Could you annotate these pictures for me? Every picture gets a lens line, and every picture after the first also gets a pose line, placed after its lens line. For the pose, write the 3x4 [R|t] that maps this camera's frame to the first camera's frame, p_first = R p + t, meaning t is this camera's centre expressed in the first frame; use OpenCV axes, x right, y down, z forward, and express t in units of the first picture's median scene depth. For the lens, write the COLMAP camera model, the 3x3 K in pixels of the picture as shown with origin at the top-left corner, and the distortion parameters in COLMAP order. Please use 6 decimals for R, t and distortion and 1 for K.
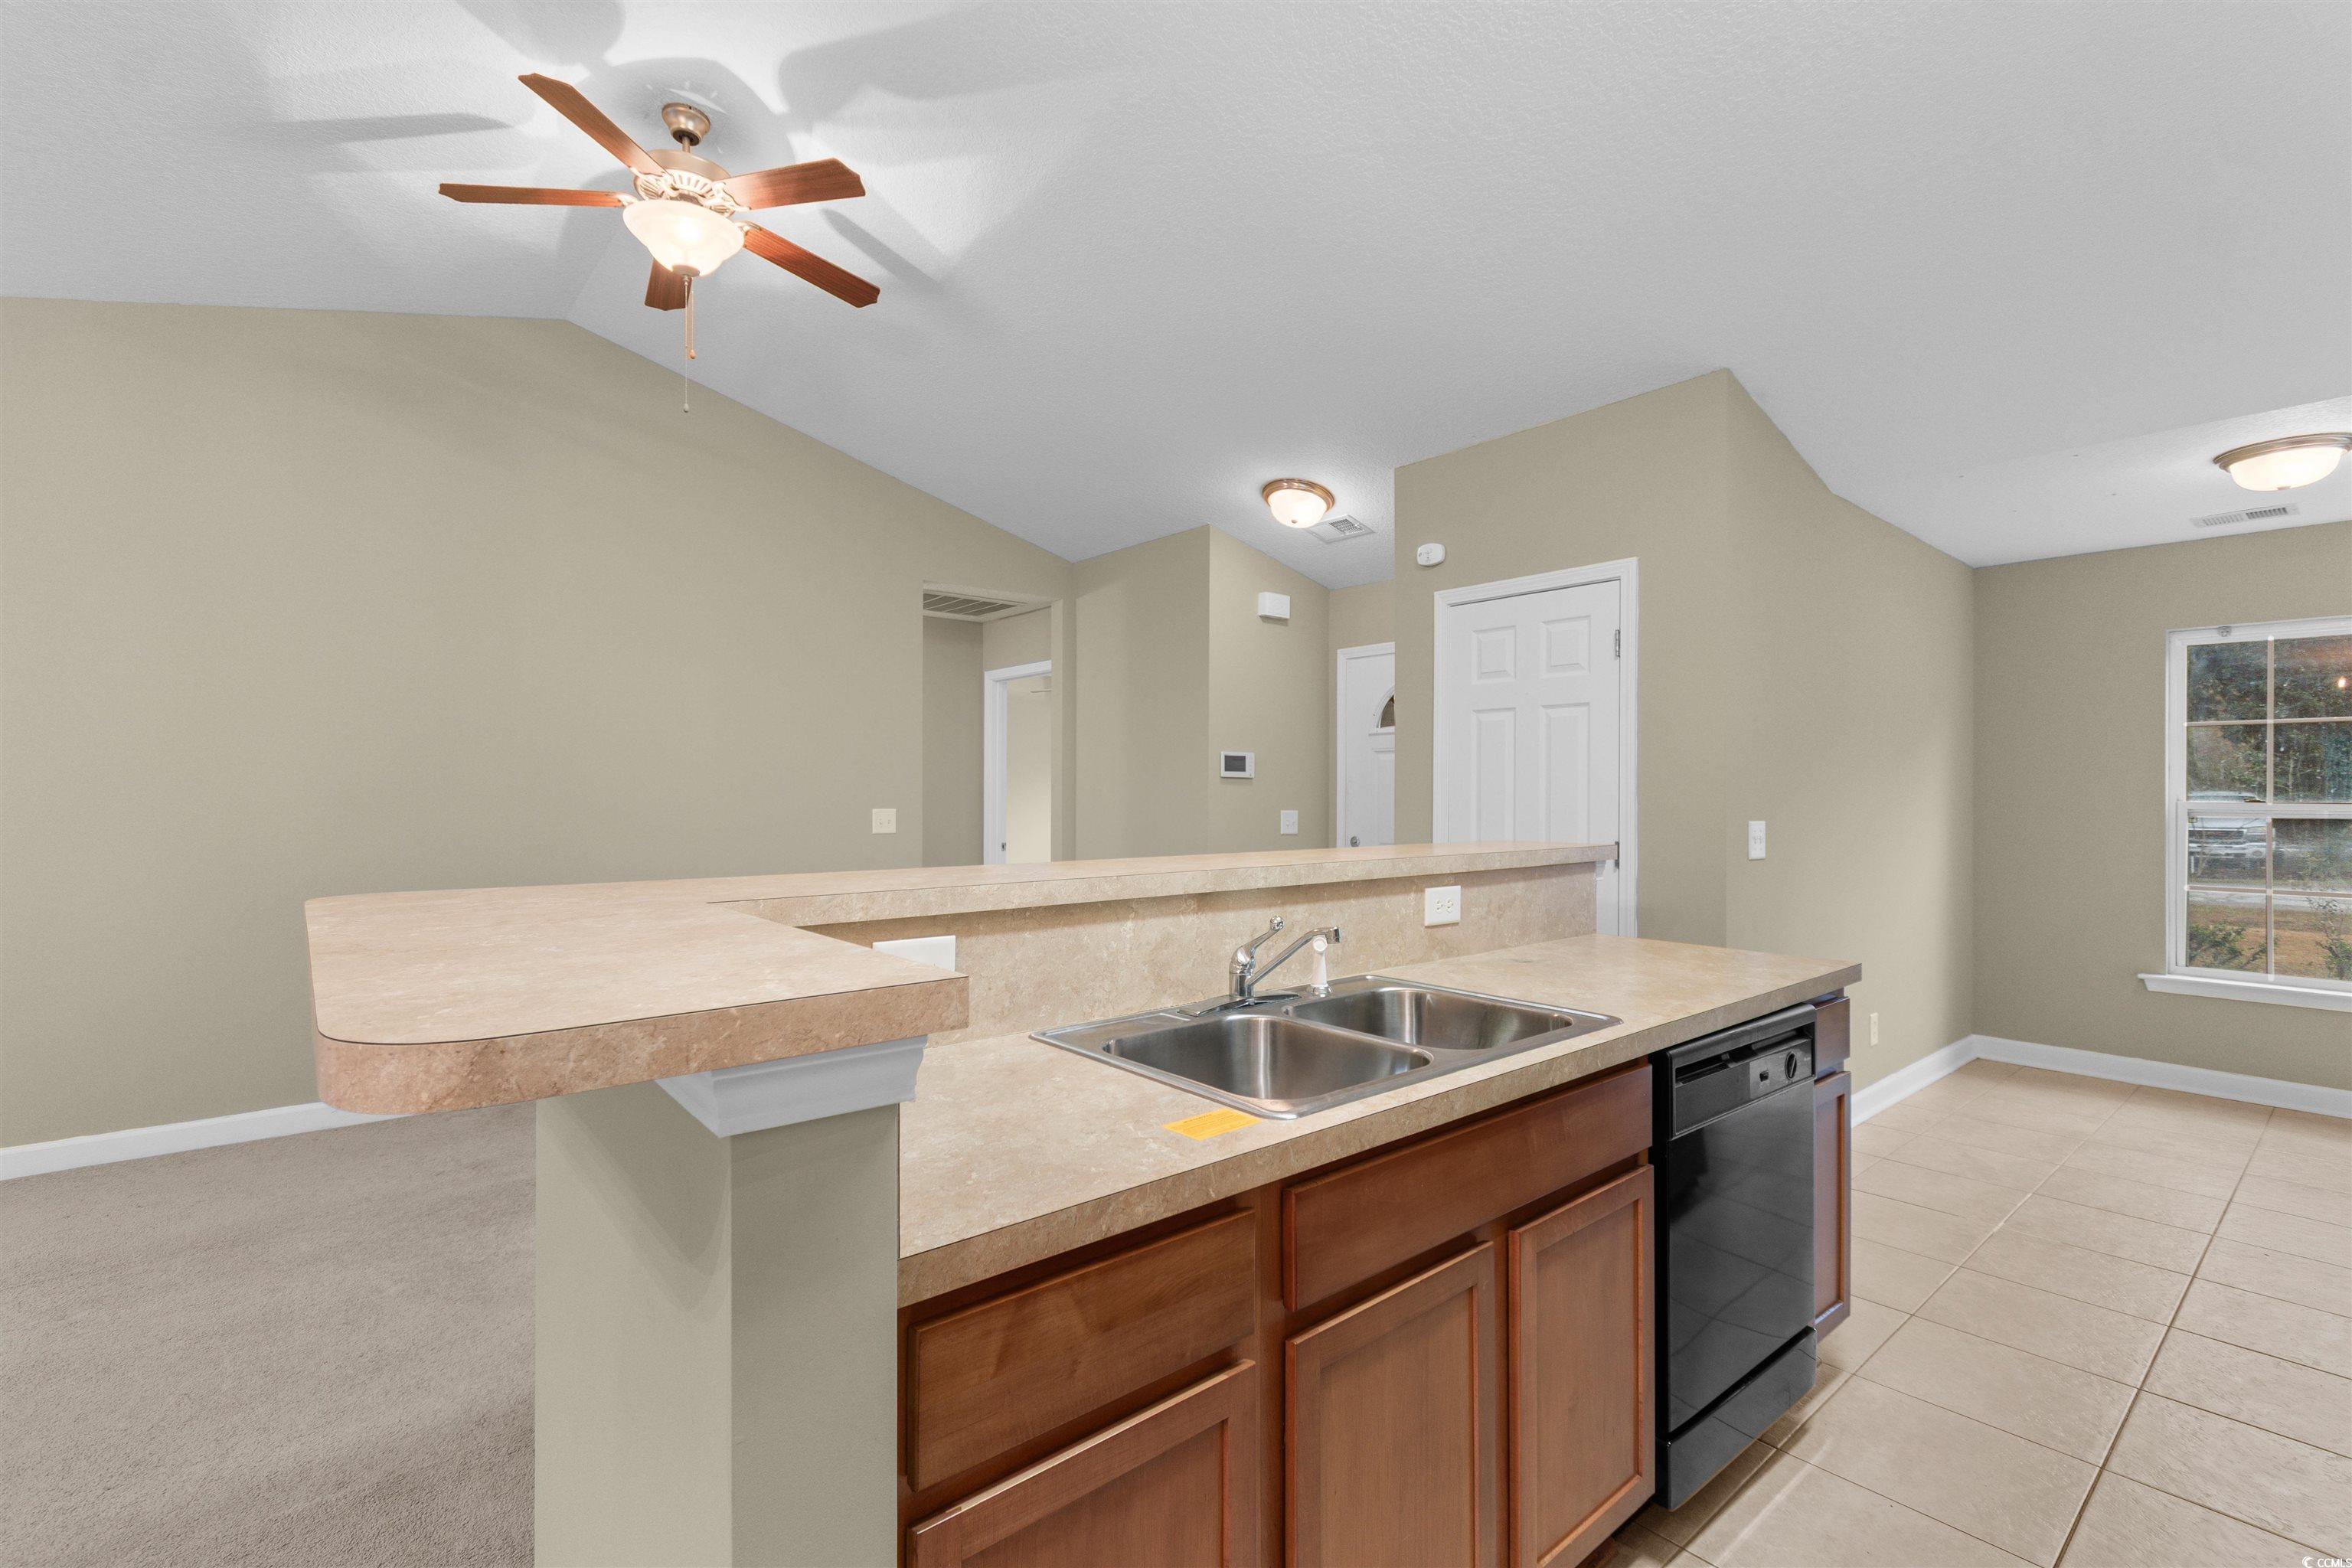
lens RADIAL K [[1041.8, 0, 1172.9], [0, 1041.8, 797.6], [0, 0, 1]] dist [0.002387, -0.001675]
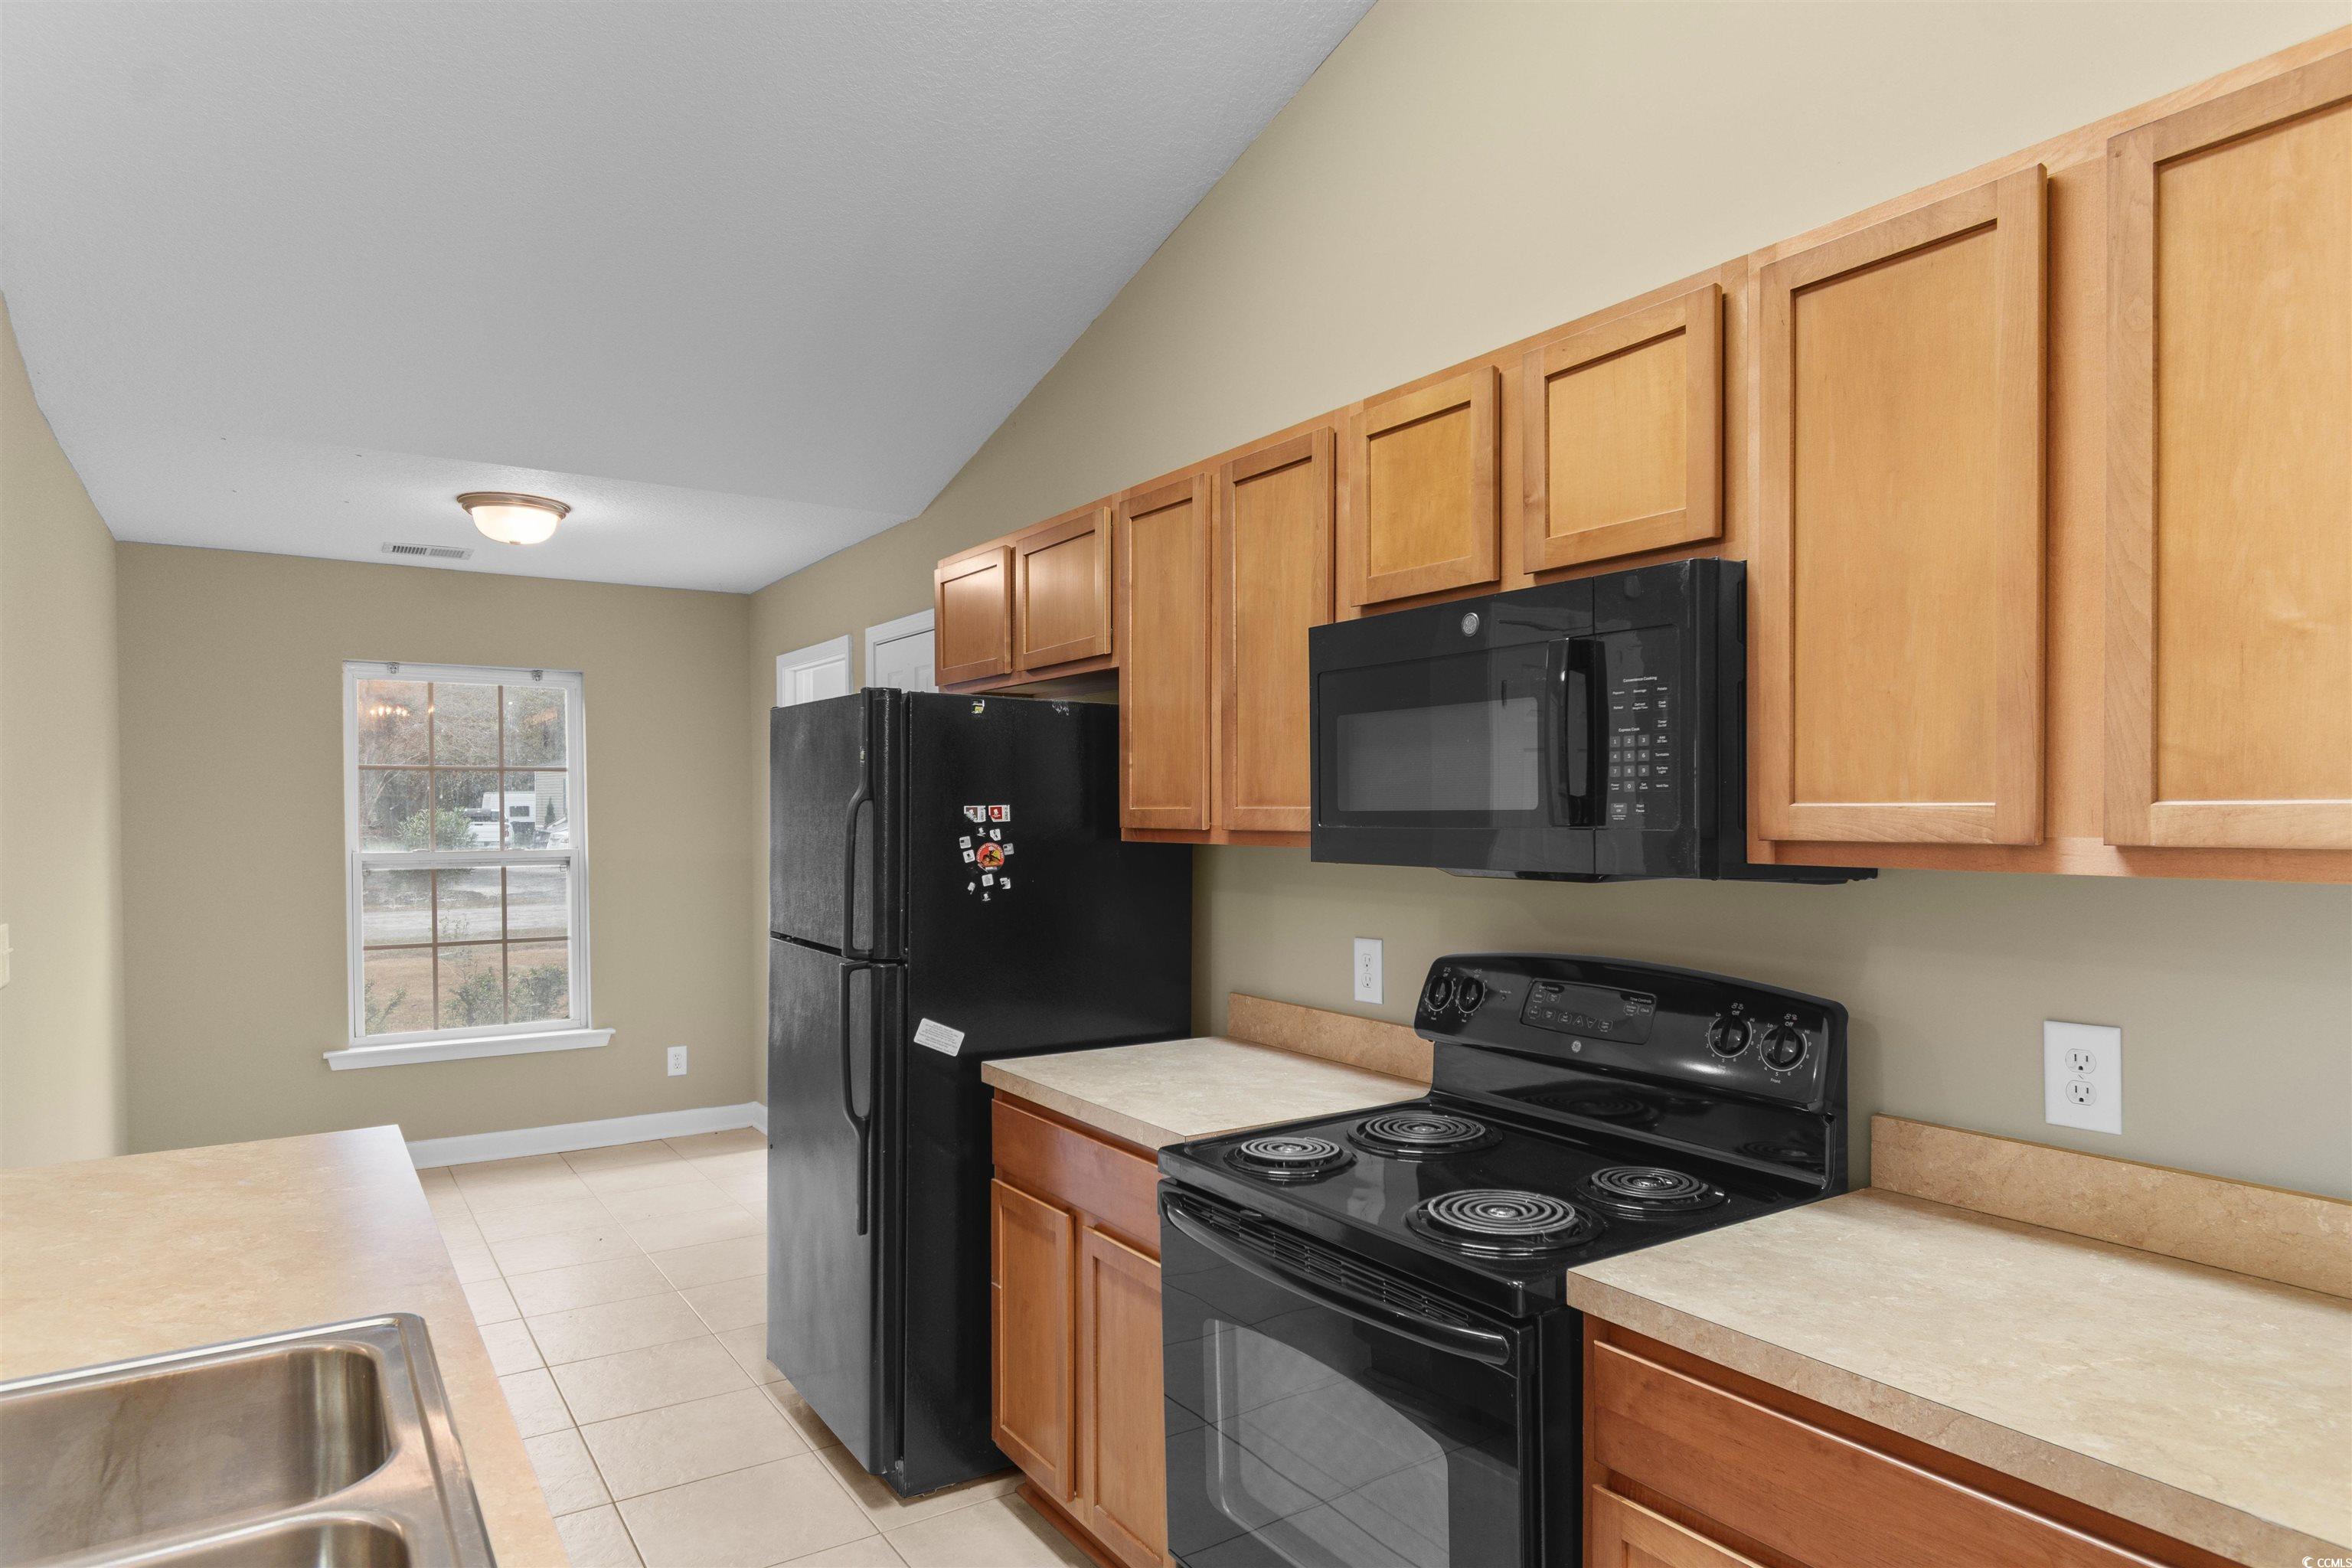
lens RADIAL K [[1369.4, 0, 1178.9], [0, 1369.4, 833.0], [0, 0, 1]] dist [0.005360, -0.000162]
pose [[0.115051, -0.021220, 0.993133, -0.160172], [0.006988, 0.999764, 0.020552, -0.043928], [-0.993335, 0.004575, 0.115172, 0.221628]]
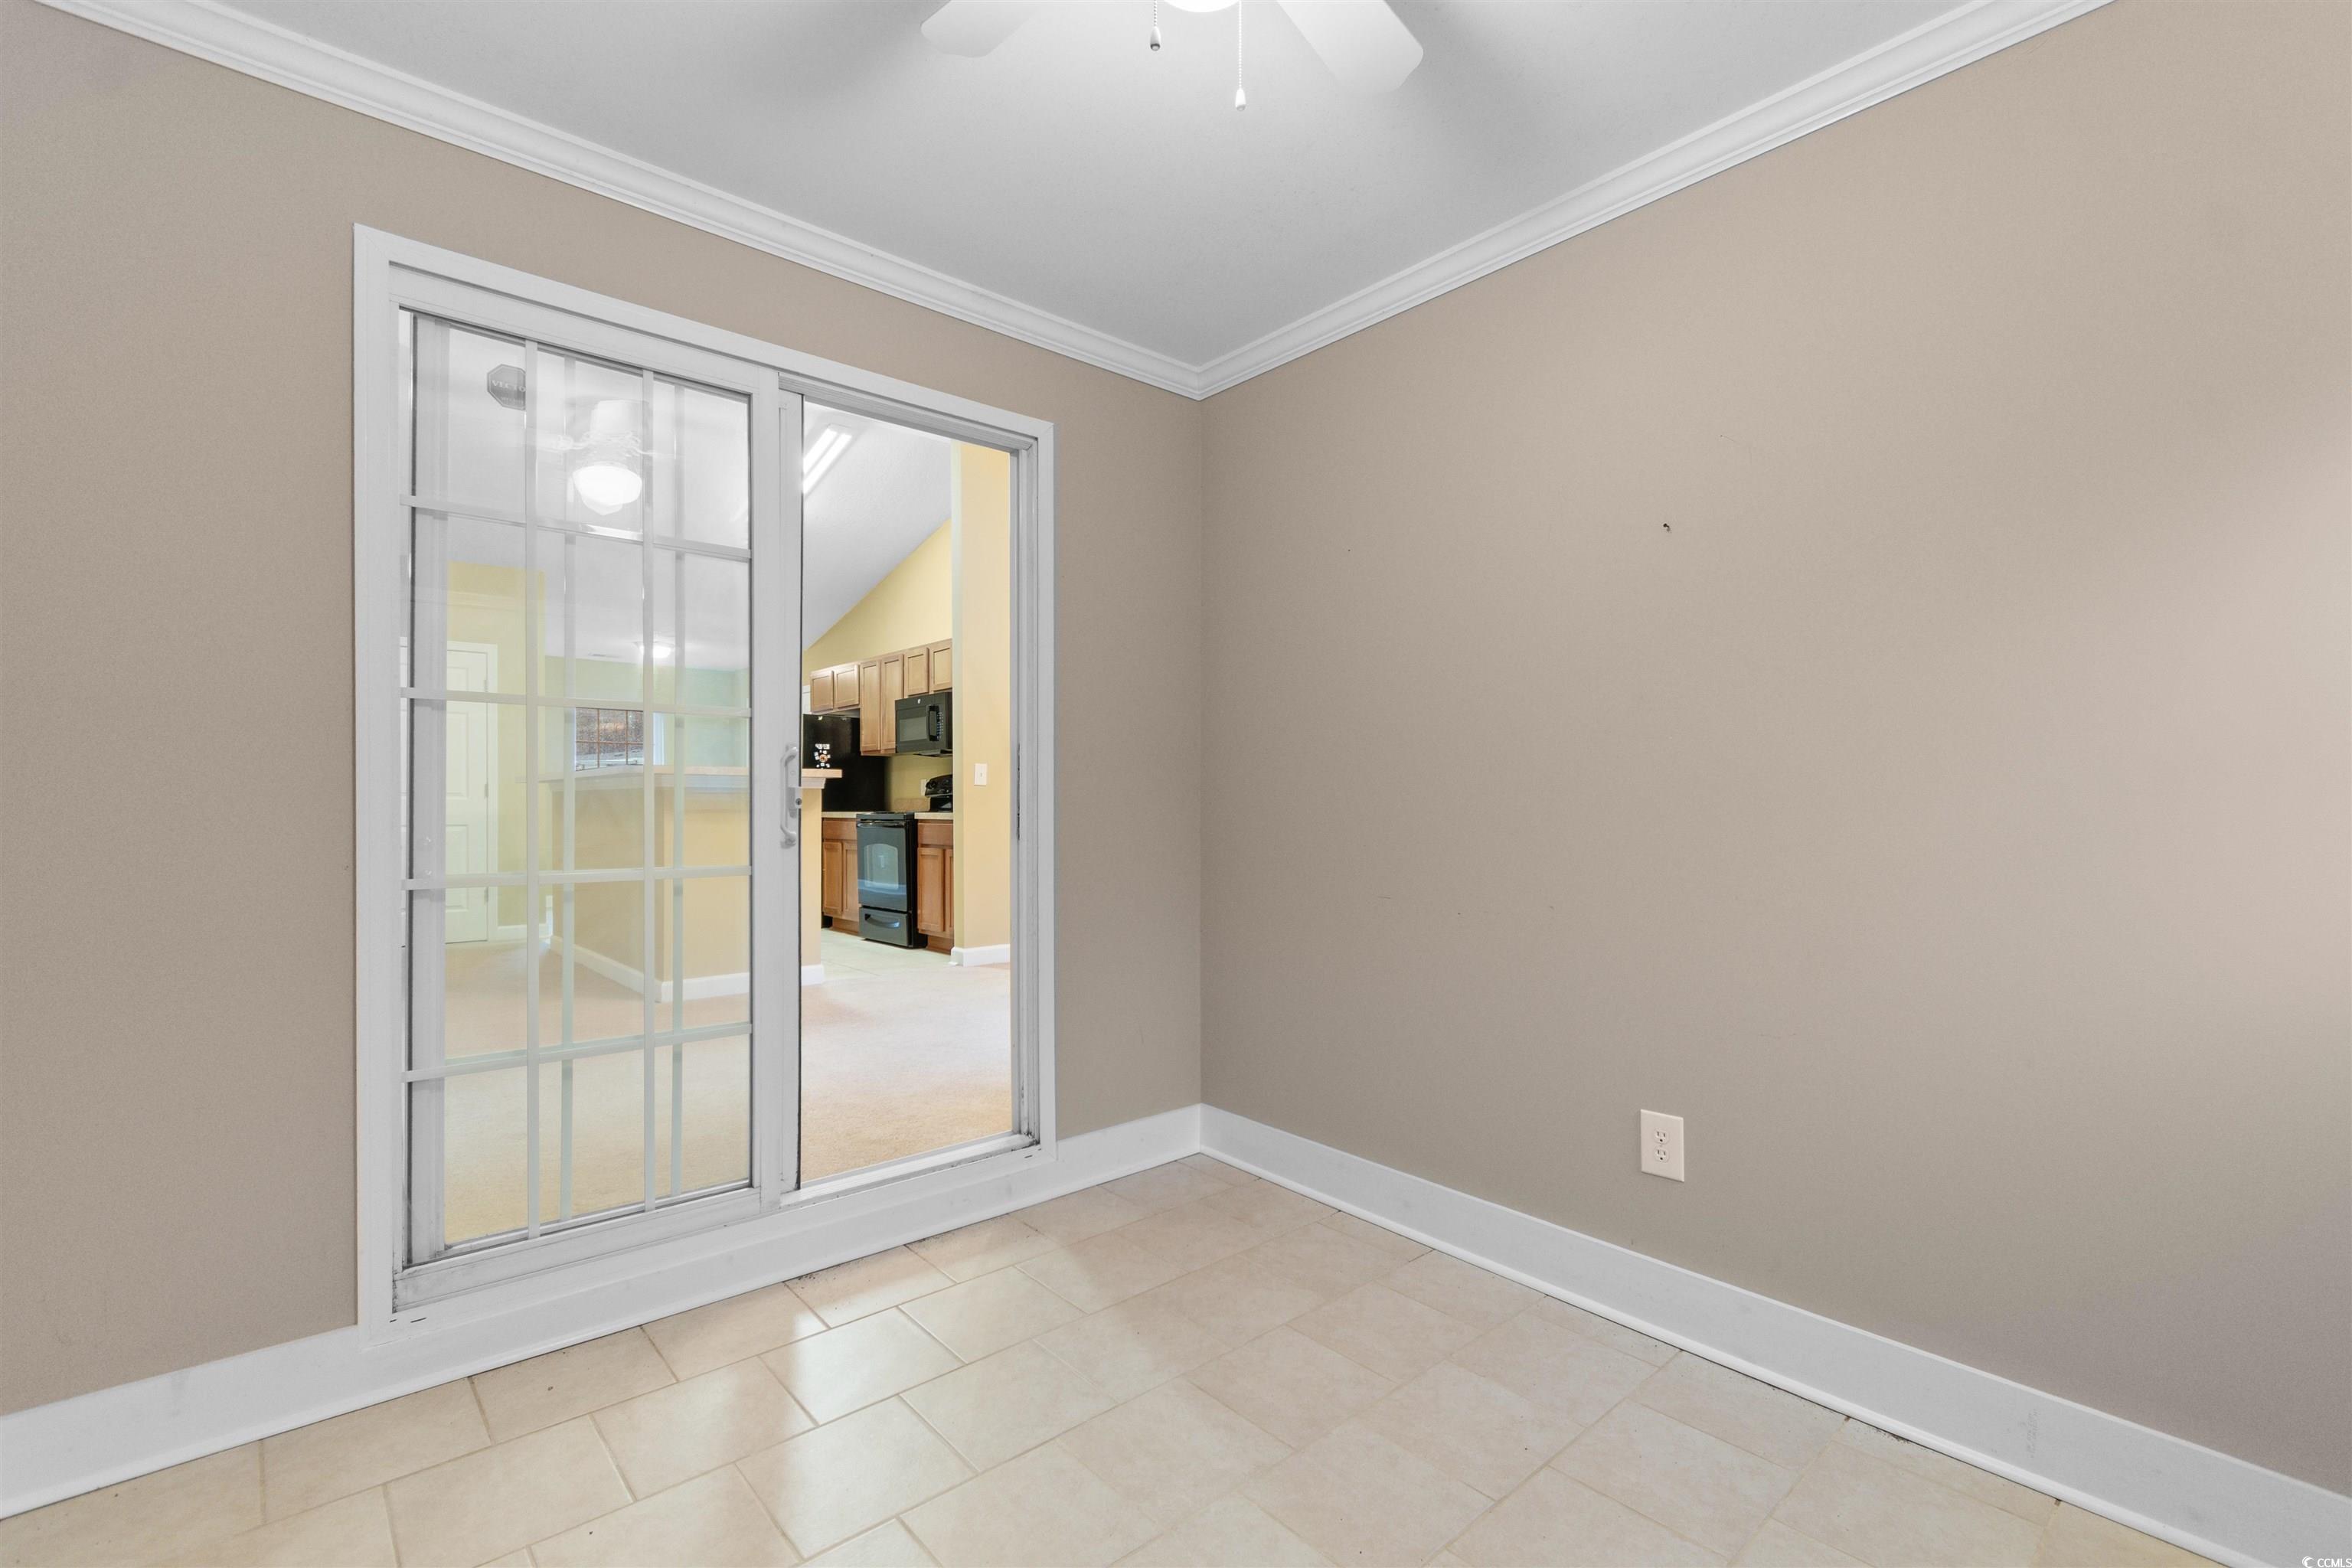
lens RADIAL K [[1041.8, 0, 1161.4], [0, 1041.8, 799.9], [0, 0, 1]] dist [0.002387, -0.001675]
pose [[-0.015846, 0.000400, 0.999874, -1.697645], [0.007255, 0.999974, -0.000285, 0.086211], [-0.999848, 0.007250, -0.015849, -0.289054]]
